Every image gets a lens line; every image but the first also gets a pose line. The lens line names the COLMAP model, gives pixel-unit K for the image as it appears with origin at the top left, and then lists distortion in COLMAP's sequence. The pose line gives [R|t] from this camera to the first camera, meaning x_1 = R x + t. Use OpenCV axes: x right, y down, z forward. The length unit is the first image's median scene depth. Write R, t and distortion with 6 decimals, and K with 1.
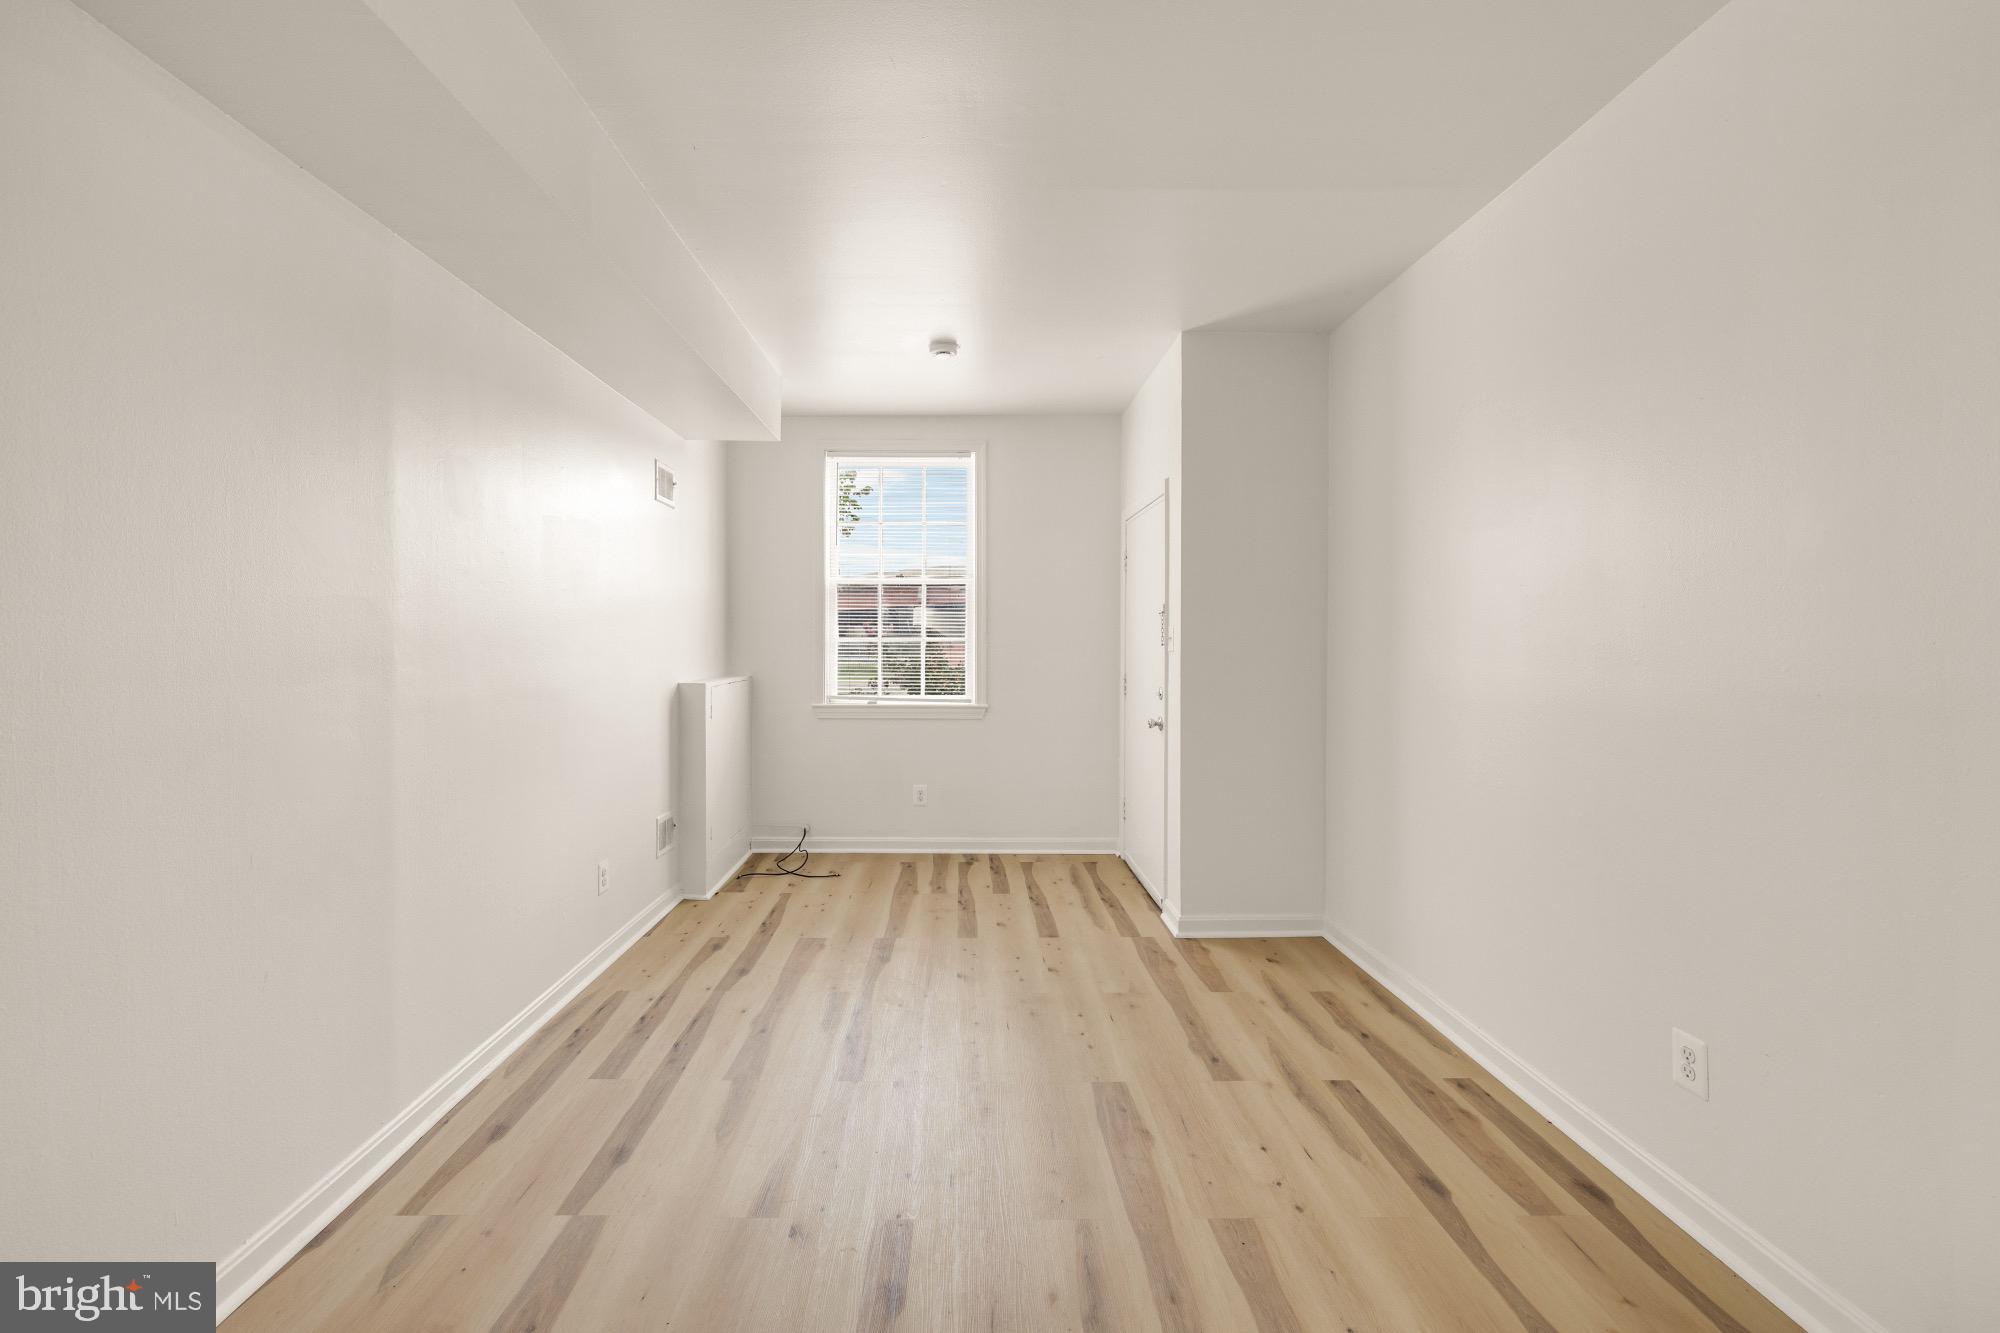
lens RADIAL K [[861.1, 0, 953.8], [0, 861.1, 648.7], [0, 0, 1]] dist [-0.001165, -0.000165]
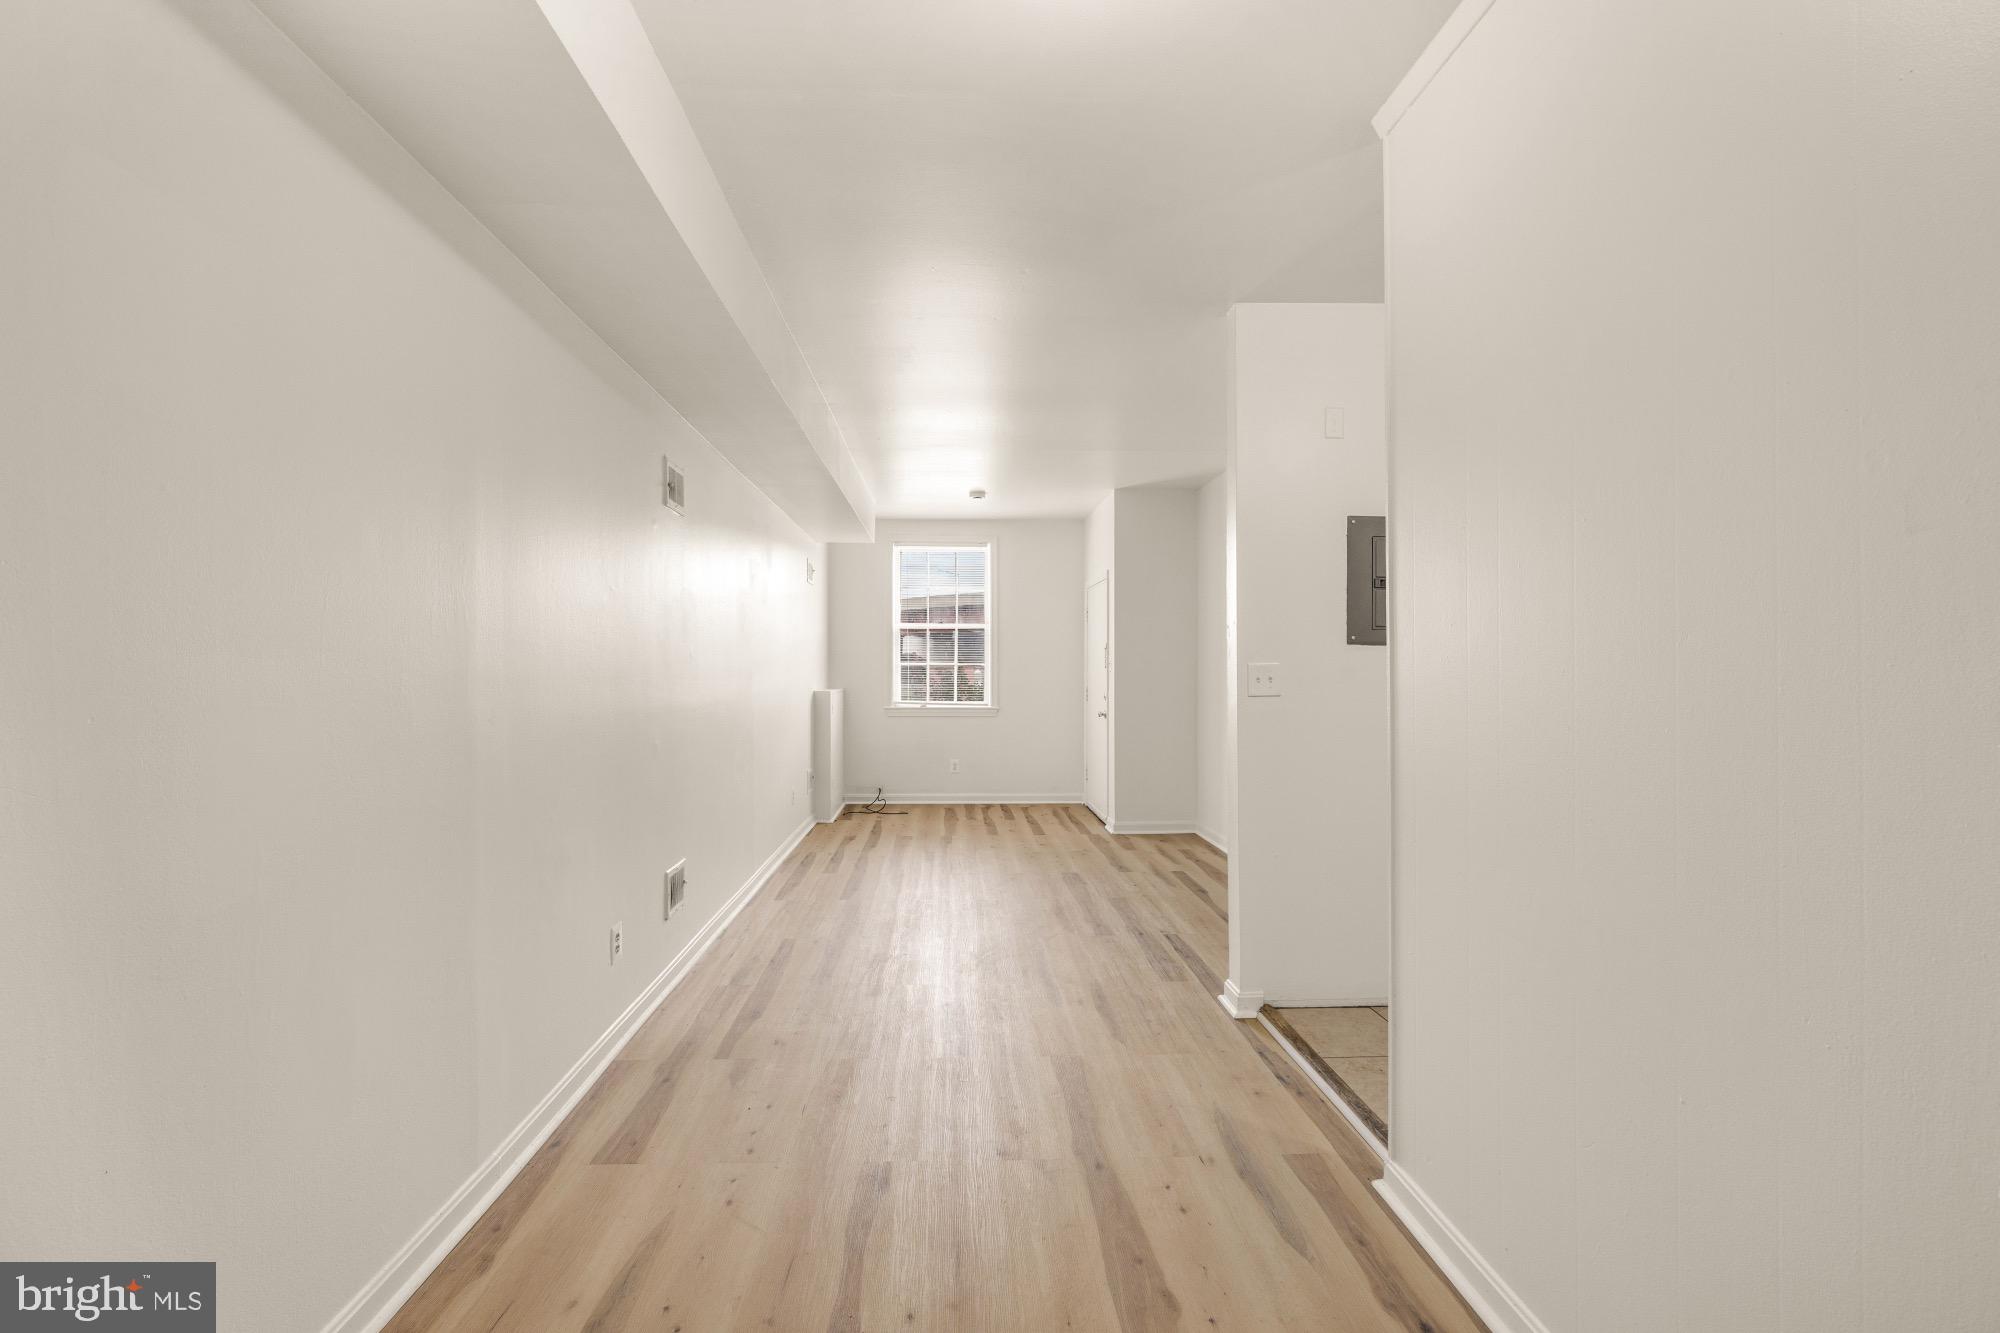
lens RADIAL K [[869.9, 0, 974.9], [0, 869.9, 653.9], [0, 0, 1]] dist [0.001145, 0.000207]
pose [[0.999116, -0.000568, 0.042030, -0.089485], [0.001666, 0.999658, -0.026110, 0.014102], [-0.042001, 0.026157, 0.998775, -0.723730]]
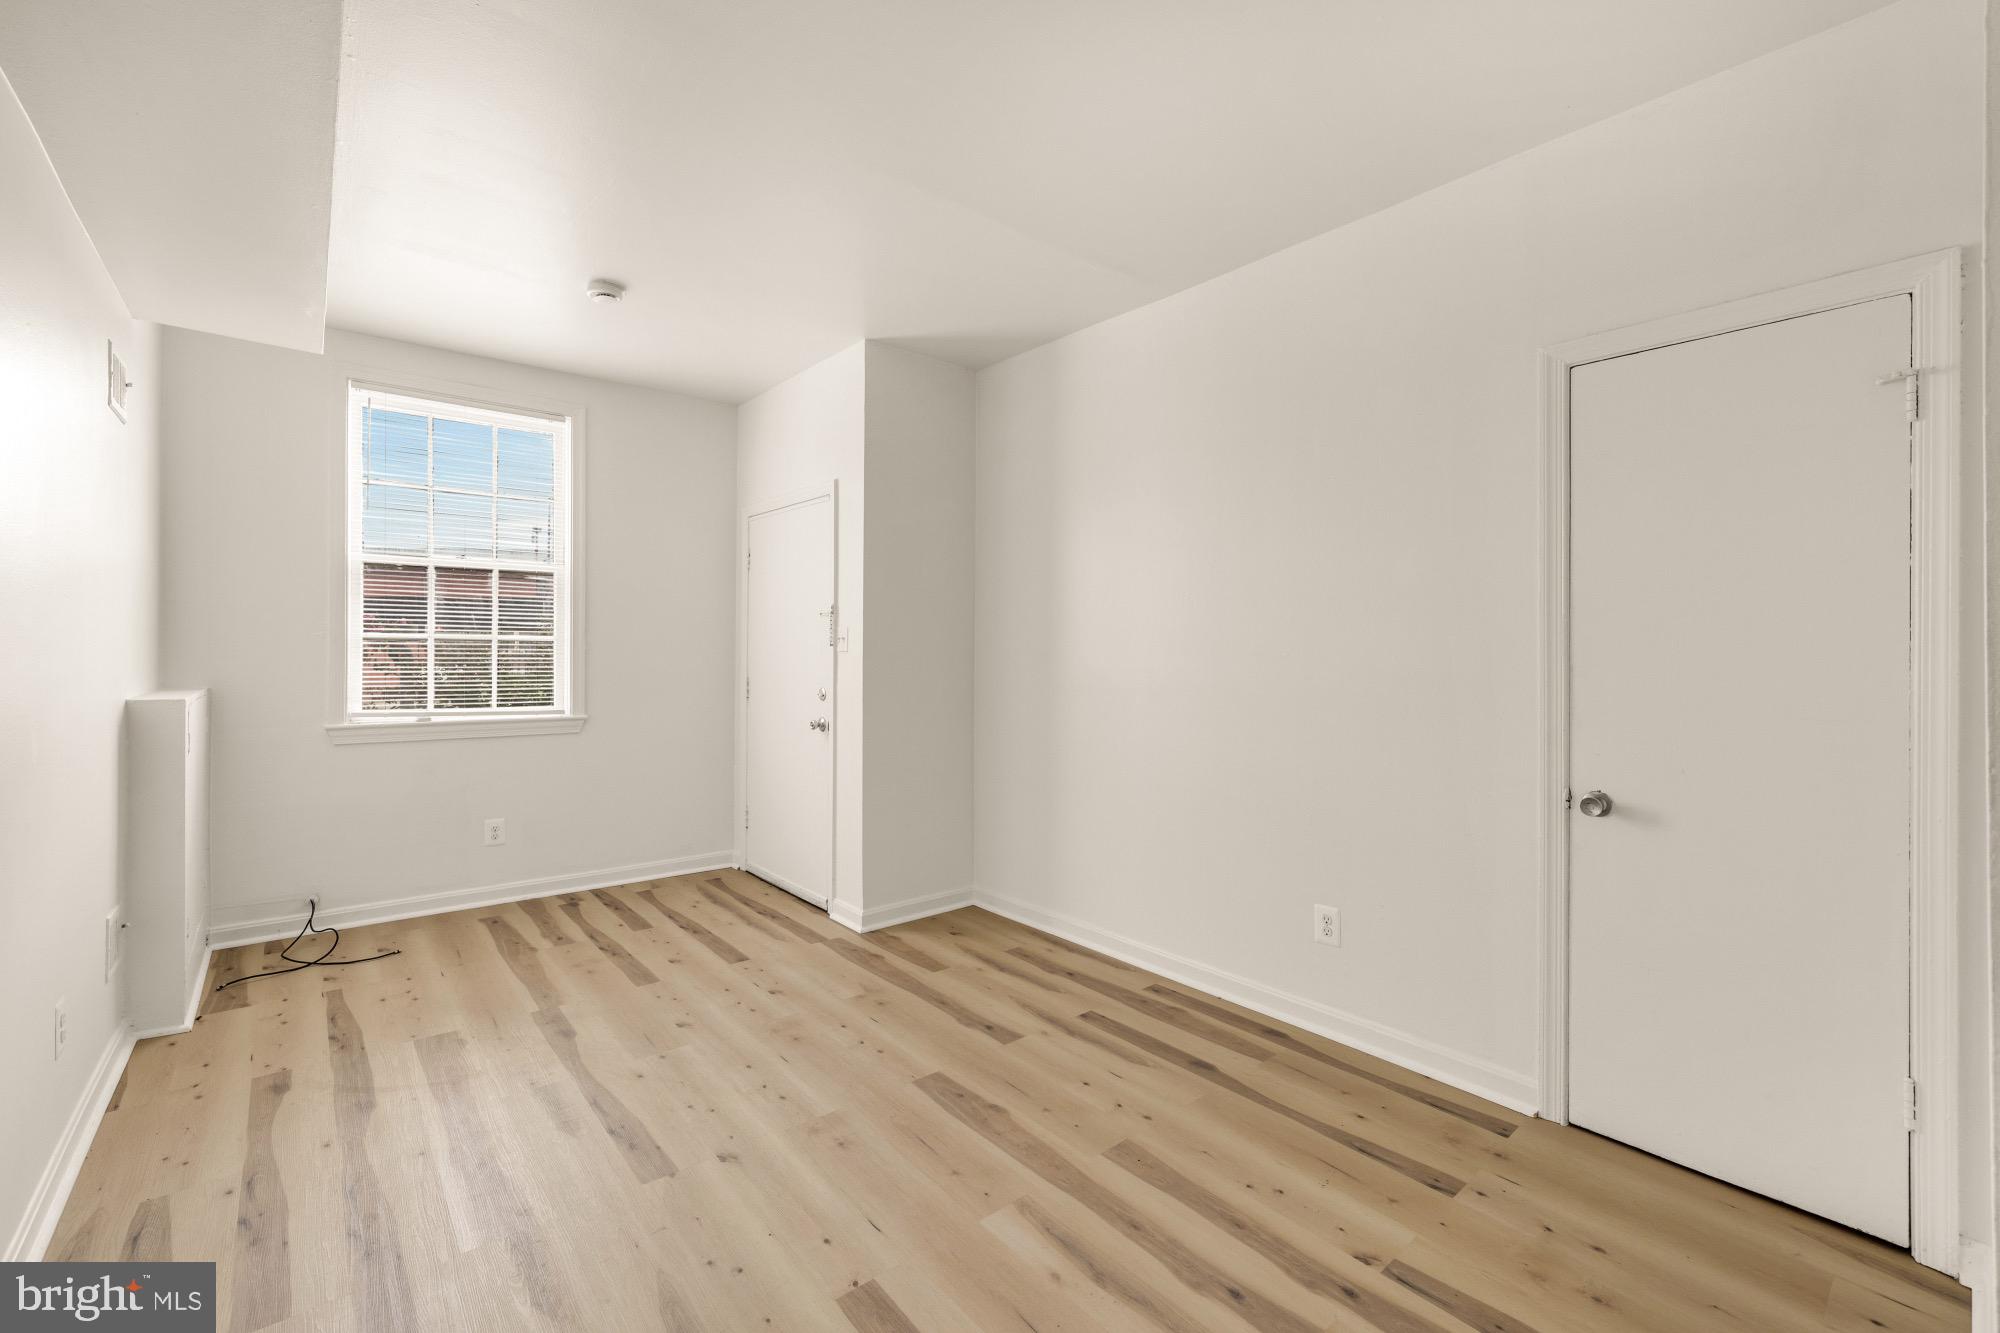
lens RADIAL K [[854.5, 0, 1004.8], [0, 854.5, 648.3], [0, 0, 1]] dist [-0.000386, -0.000215]
pose [[0.762301, 0.006561, 0.647190, -0.252450], [-0.000071, 0.999949, -0.010053, 0.009340], [-0.647223, 0.007617, 0.762263, 0.112902]]
